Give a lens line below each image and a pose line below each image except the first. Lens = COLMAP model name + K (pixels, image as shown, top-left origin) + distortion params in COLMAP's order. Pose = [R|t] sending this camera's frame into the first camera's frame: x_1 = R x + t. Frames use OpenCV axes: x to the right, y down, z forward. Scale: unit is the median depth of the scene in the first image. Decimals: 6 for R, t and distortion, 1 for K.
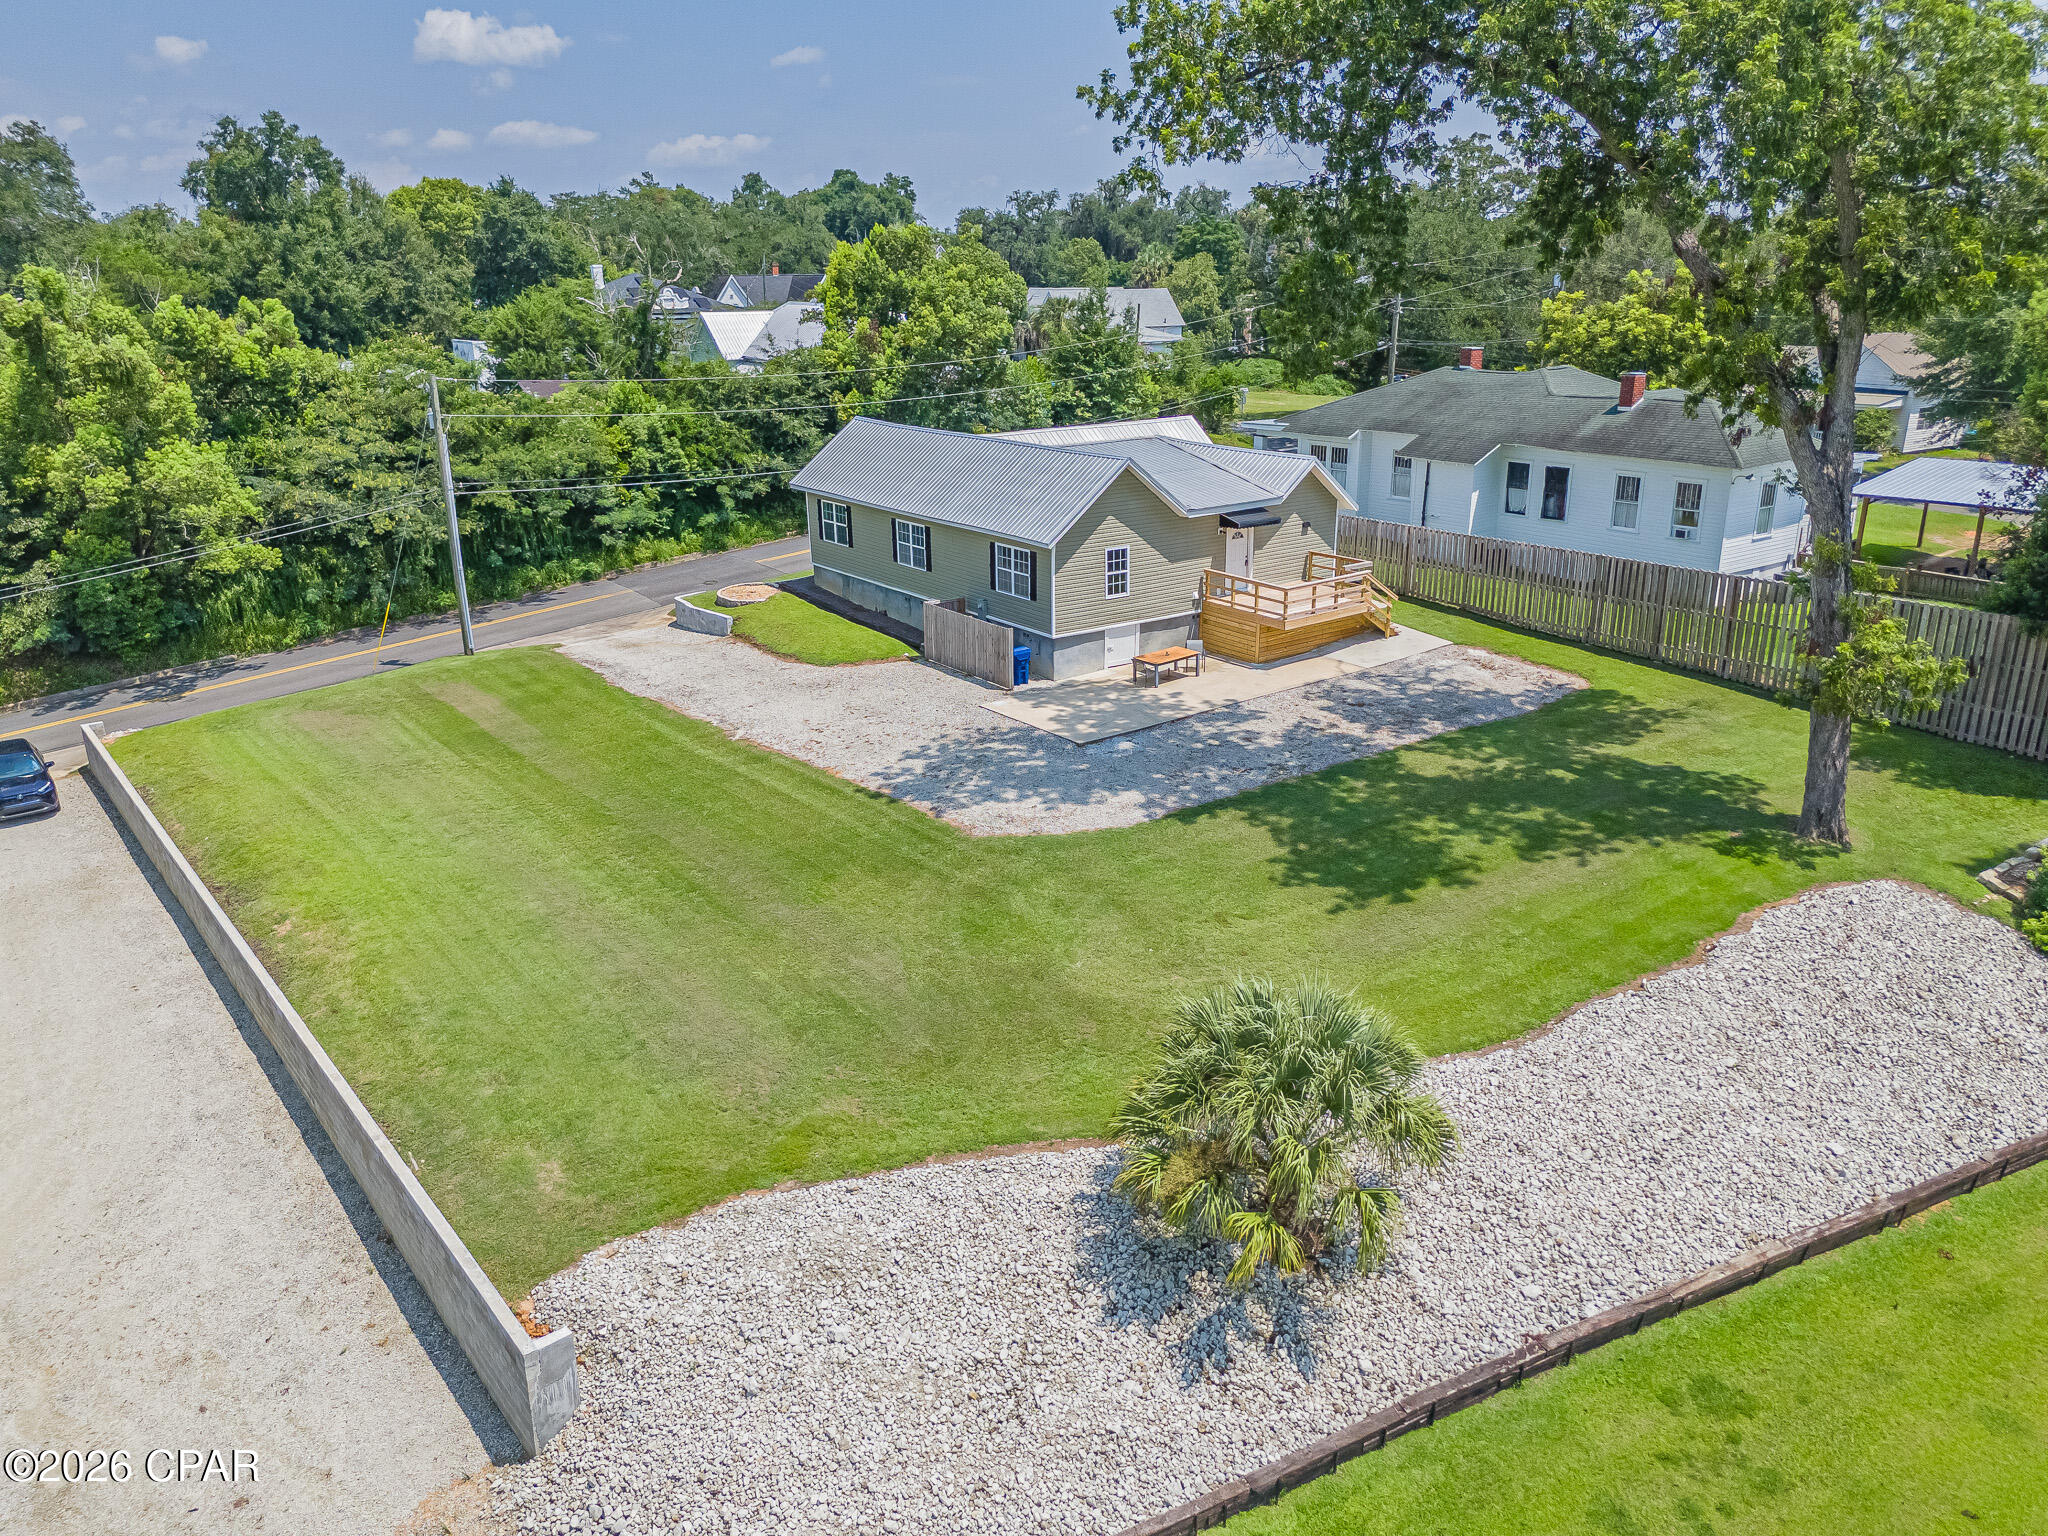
lens RADIAL K [[1507.8, 0, 1030.9], [0, 1507.8, 758.1], [0, 0, 1]] dist [0.068342, -0.065316]
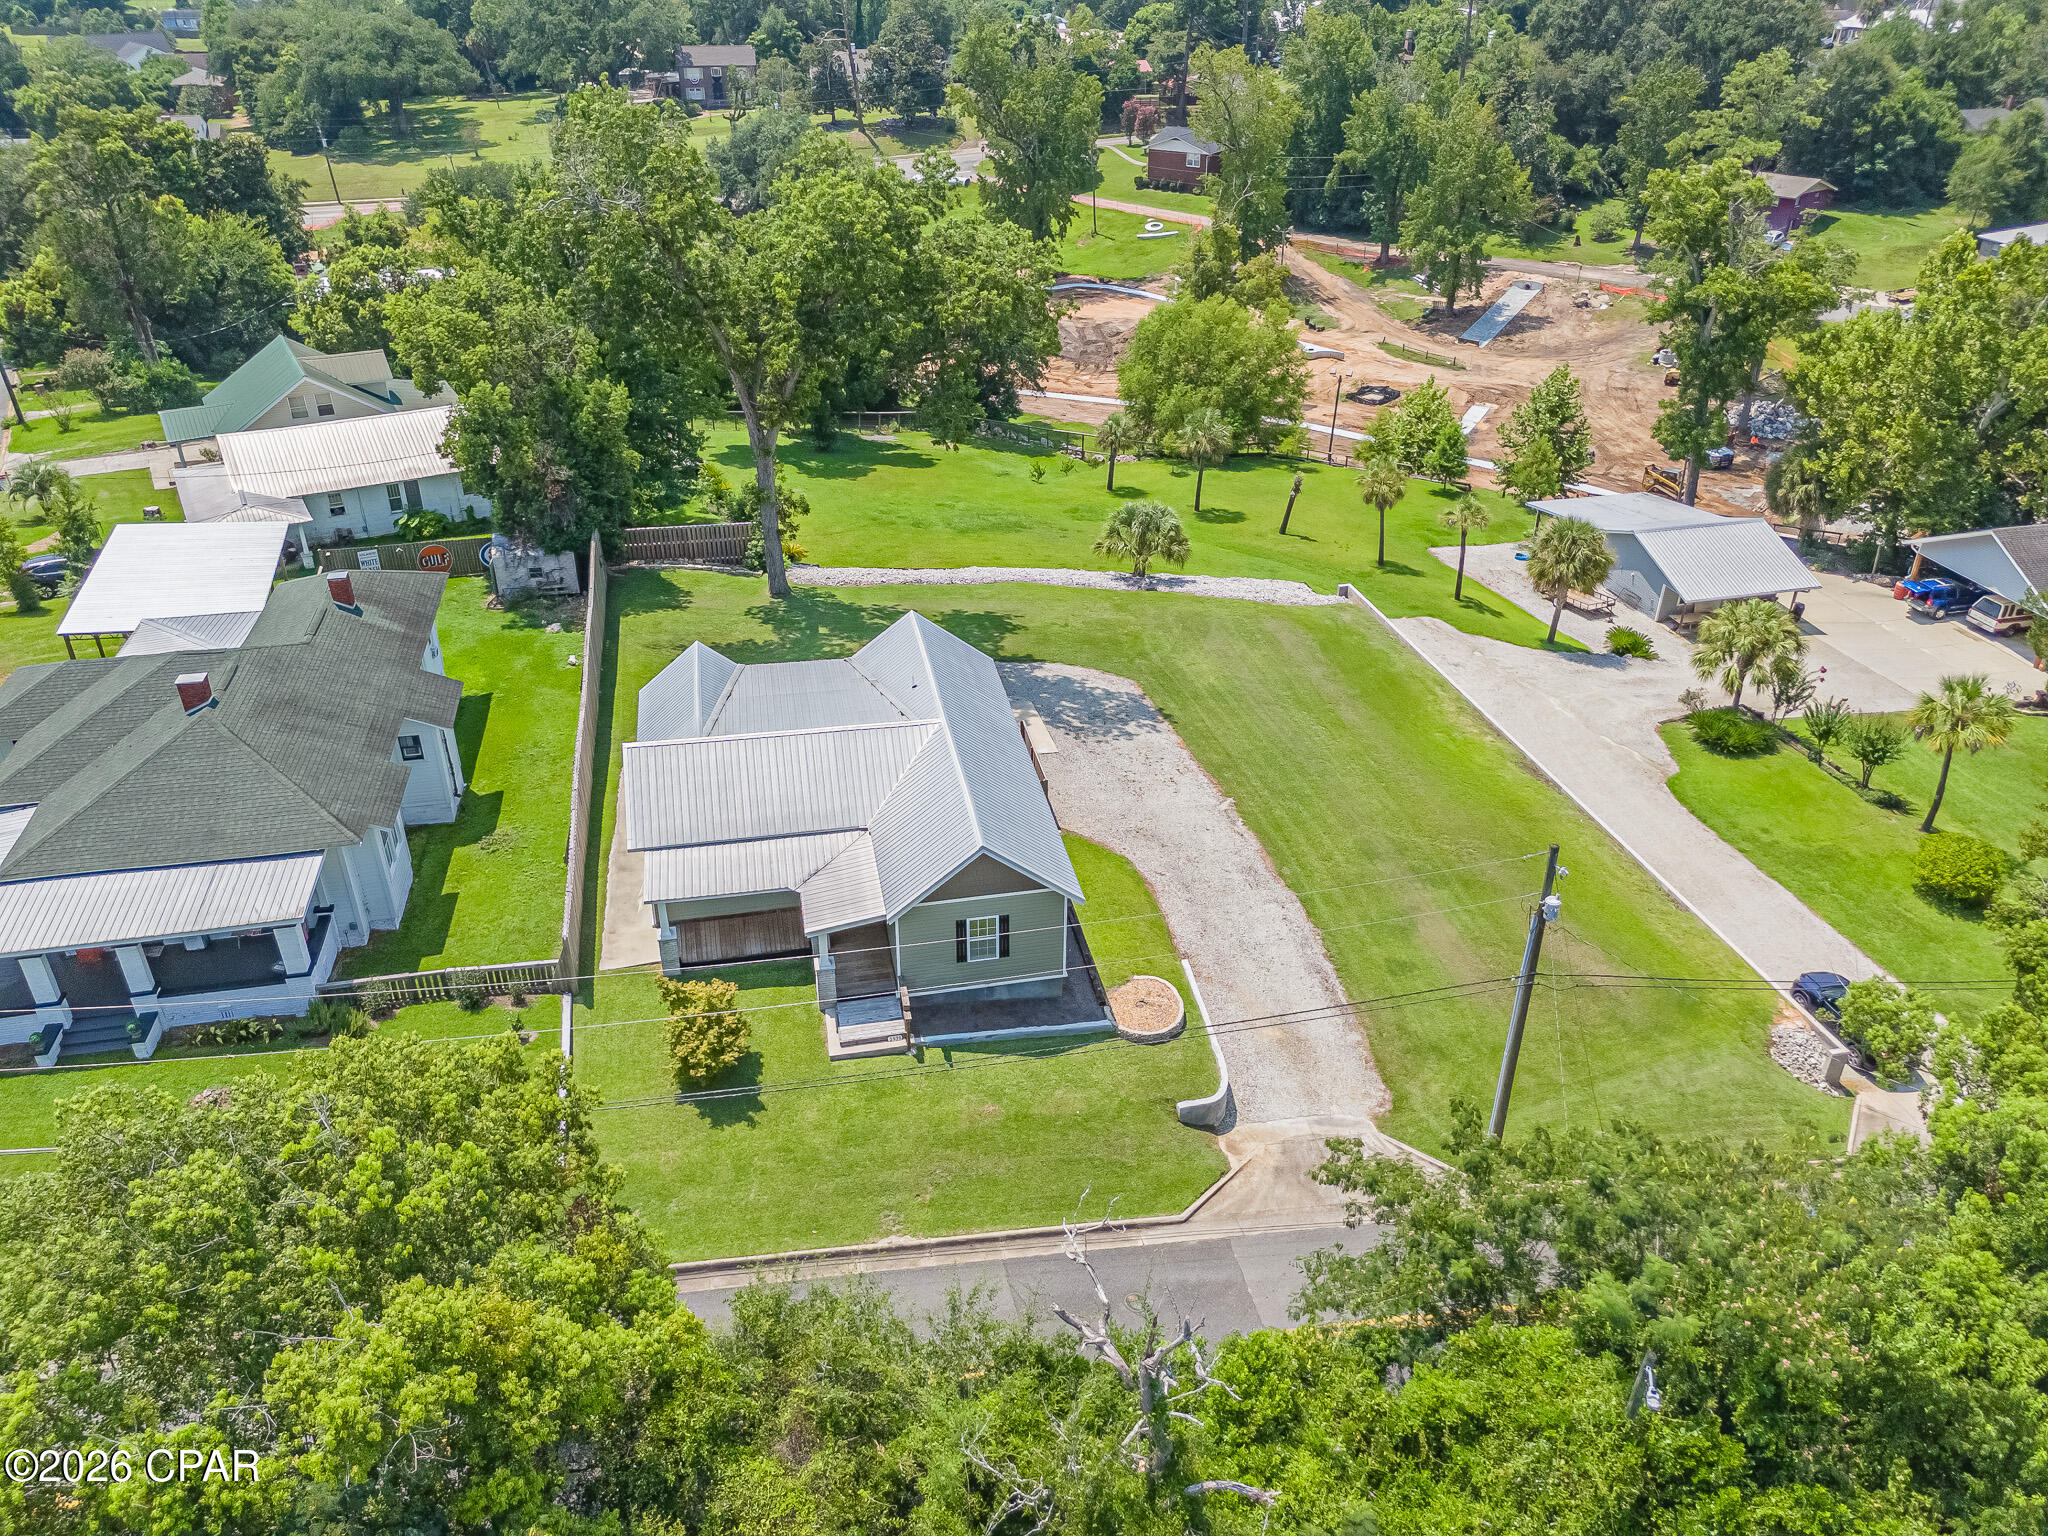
lens RADIAL K [[1507.8, 0, 1030.9], [0, 1507.8, 758.1], [0, 0, 1]] dist [0.068342, -0.065316]
pose [[-0.907760, -0.199329, 0.369106, -0.509321], [0.136366, 0.691886, 0.709012, -0.989674], [-0.396706, 0.693947, -0.600885, 1.808878]]
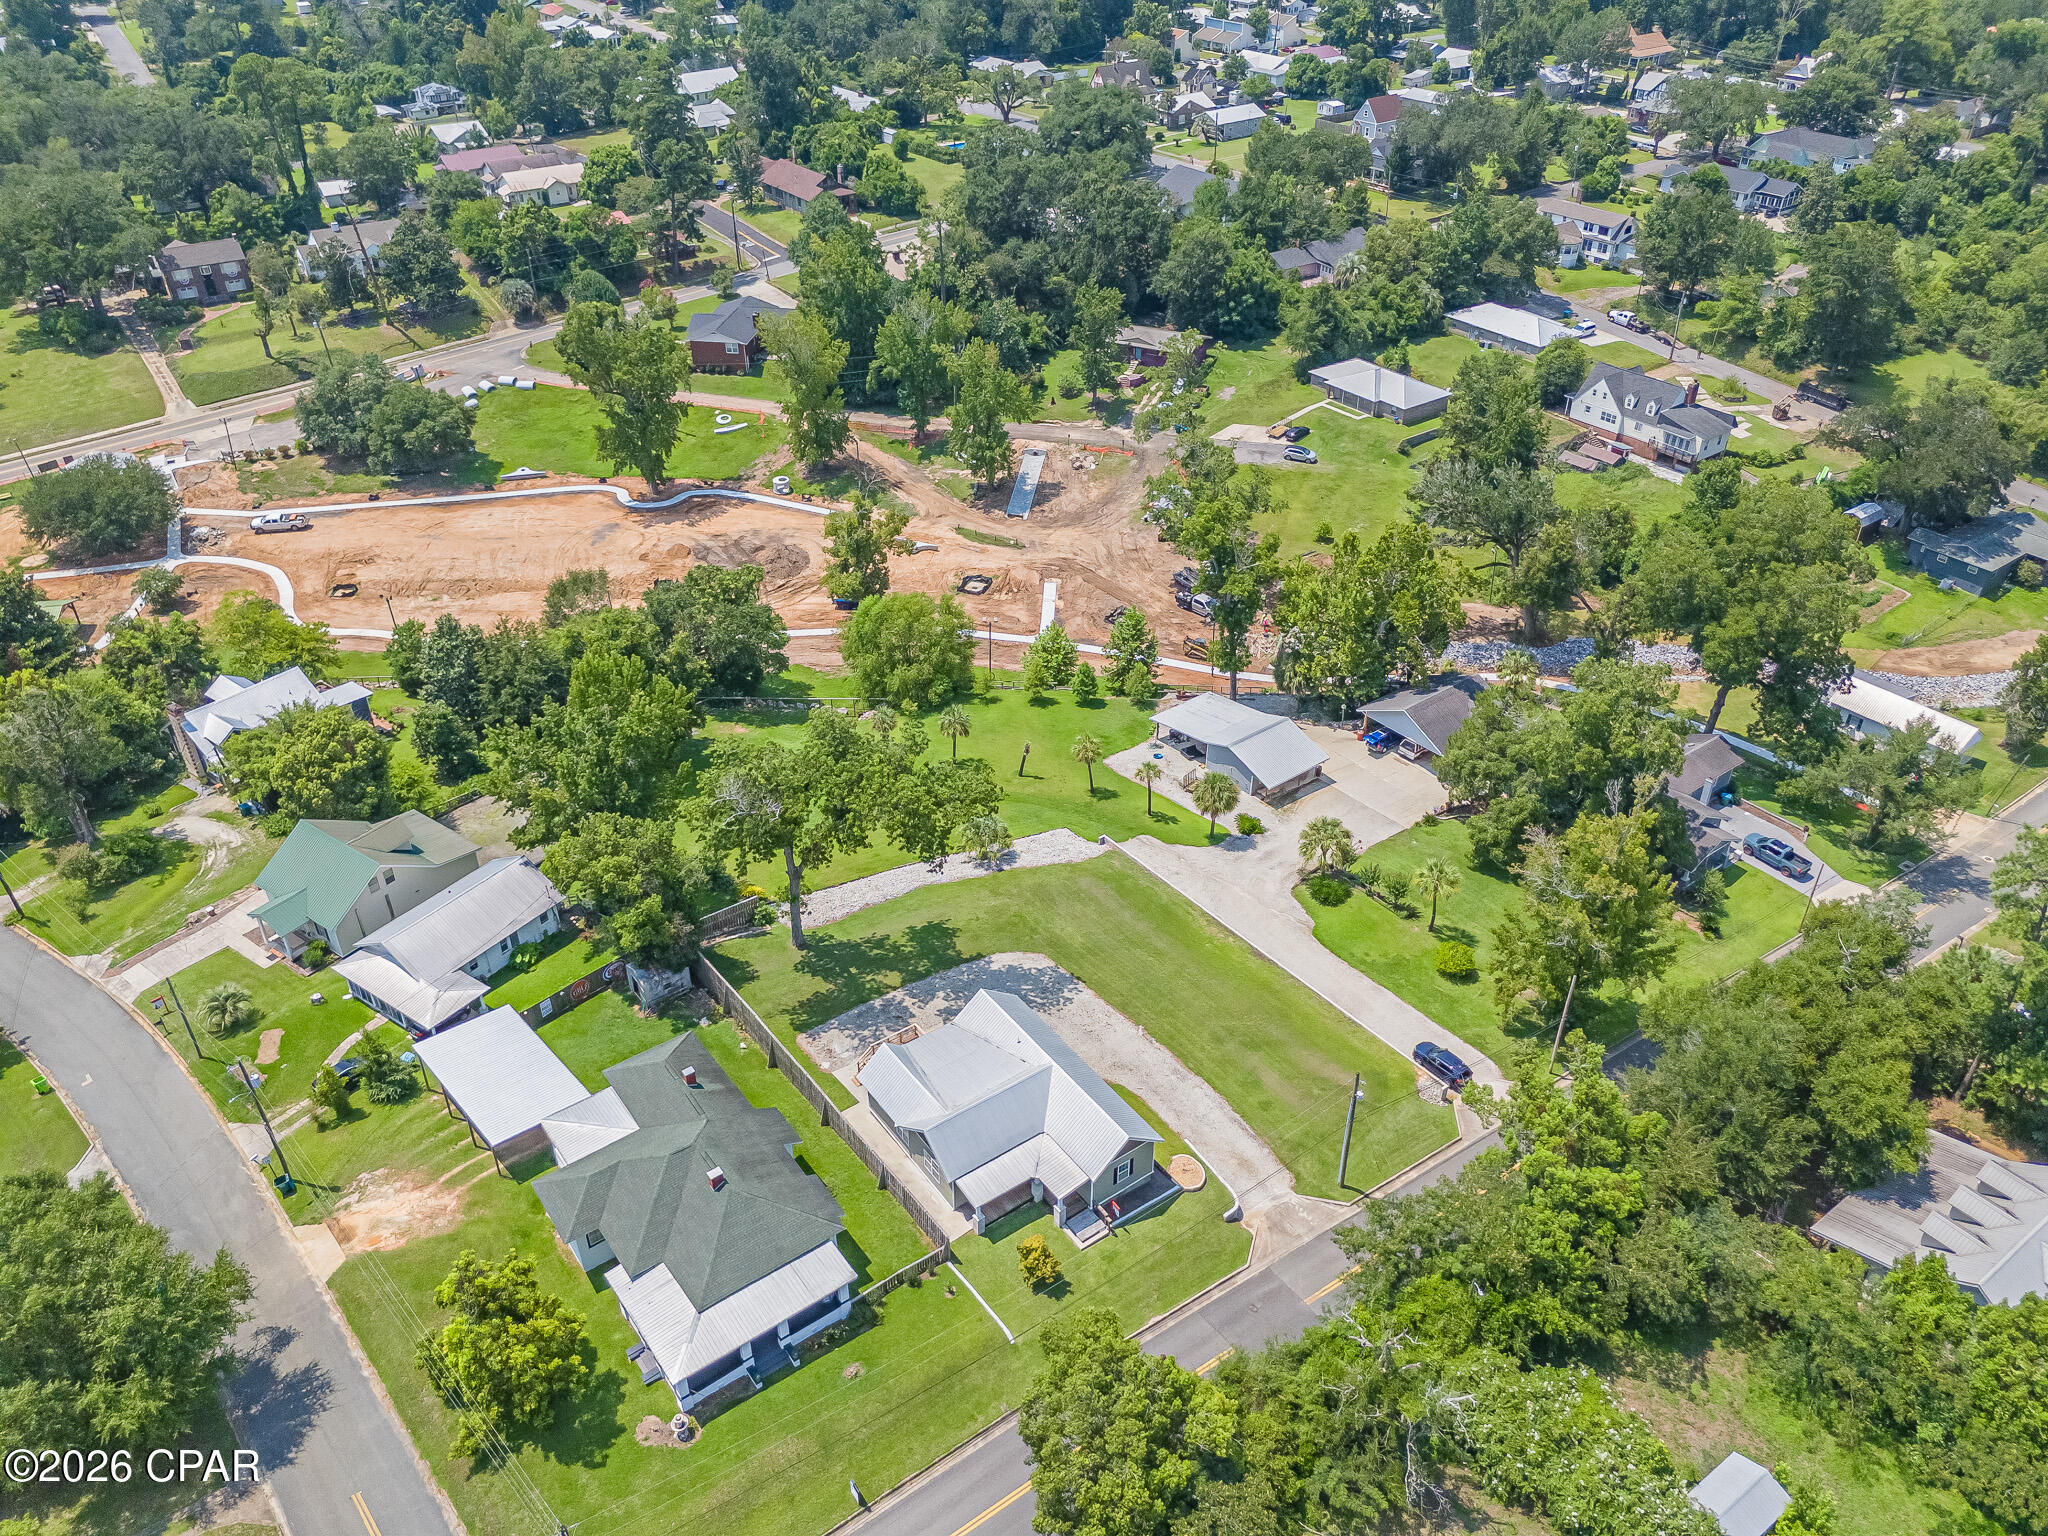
lens RADIAL K [[1507.8, 0, 1030.9], [0, 1507.8, 758.1], [0, 0, 1]] dist [0.068342, -0.065316]
pose [[-0.999920, 0.009299, 0.008520, -0.033202], [0.012453, 0.621202, 0.783552, -2.254041], [0.001994, 0.783596, -0.621268, 2.183356]]
